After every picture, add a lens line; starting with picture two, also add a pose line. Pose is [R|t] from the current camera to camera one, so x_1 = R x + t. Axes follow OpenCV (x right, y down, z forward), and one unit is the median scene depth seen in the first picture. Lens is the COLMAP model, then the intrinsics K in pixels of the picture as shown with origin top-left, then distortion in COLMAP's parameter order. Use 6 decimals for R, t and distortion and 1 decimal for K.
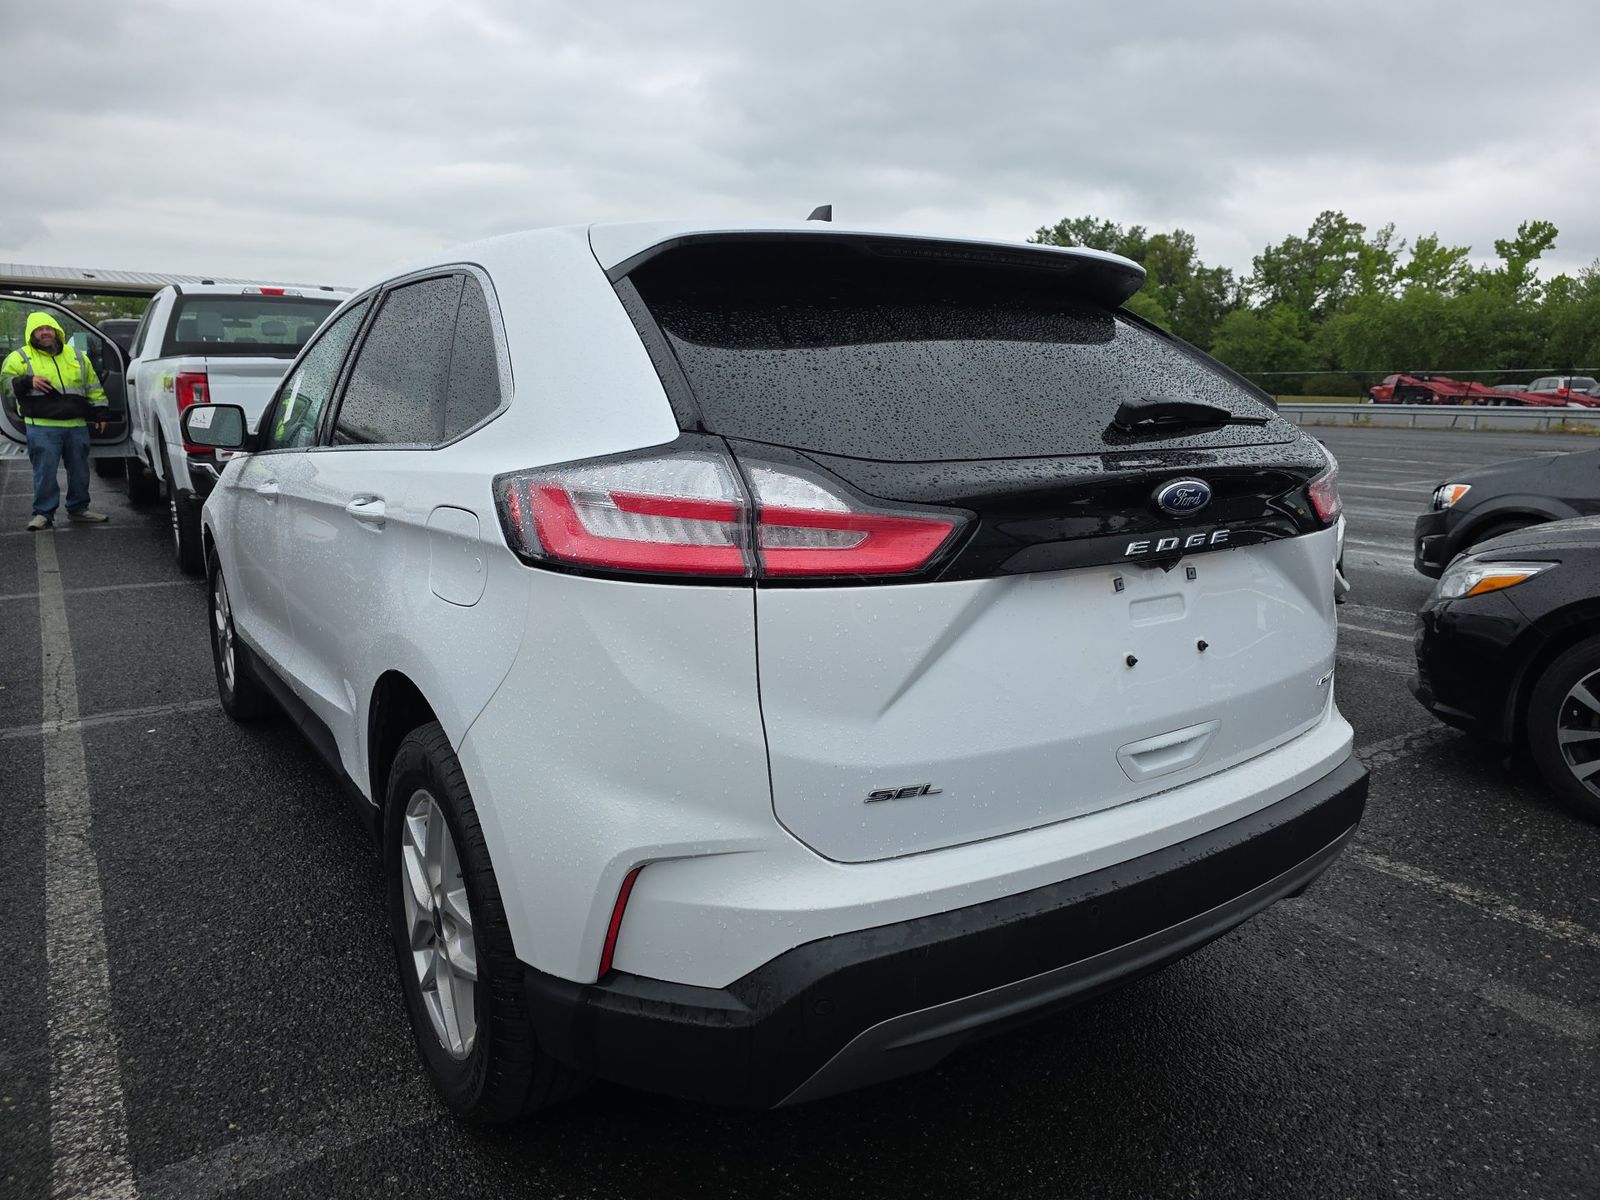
lens RADIAL K [[1089.6, 0, 819.1], [0, 1089.6, 589.5], [0, 0, 1]] dist [0.047741, -0.036797]
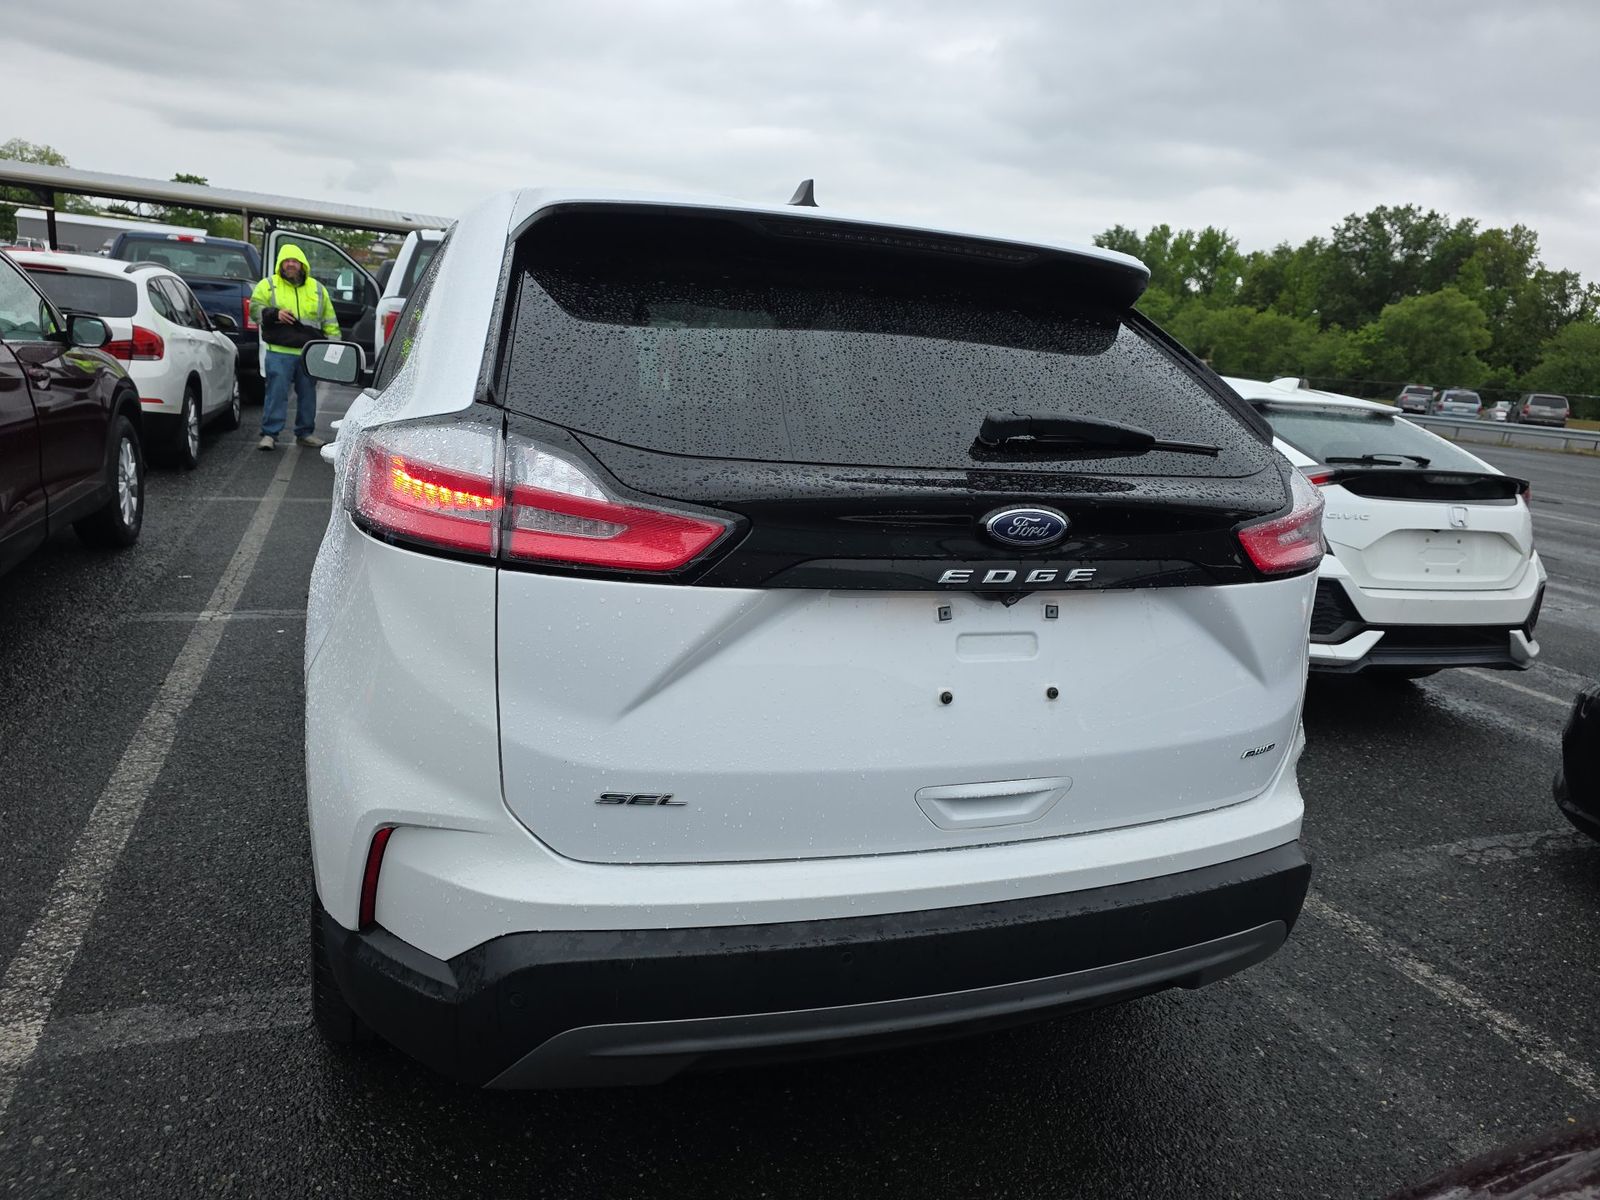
lens RADIAL K [[1089.6, 0, 801.1], [0, 1089.6, 599.6], [0, 0, 1]] dist [0.047741, -0.036797]
pose [[0.966504, 0.127577, -0.222698, 0.289209], [-0.120383, 0.991678, 0.045643, -0.034739], [0.226668, -0.017305, 0.973818, 0.070908]]
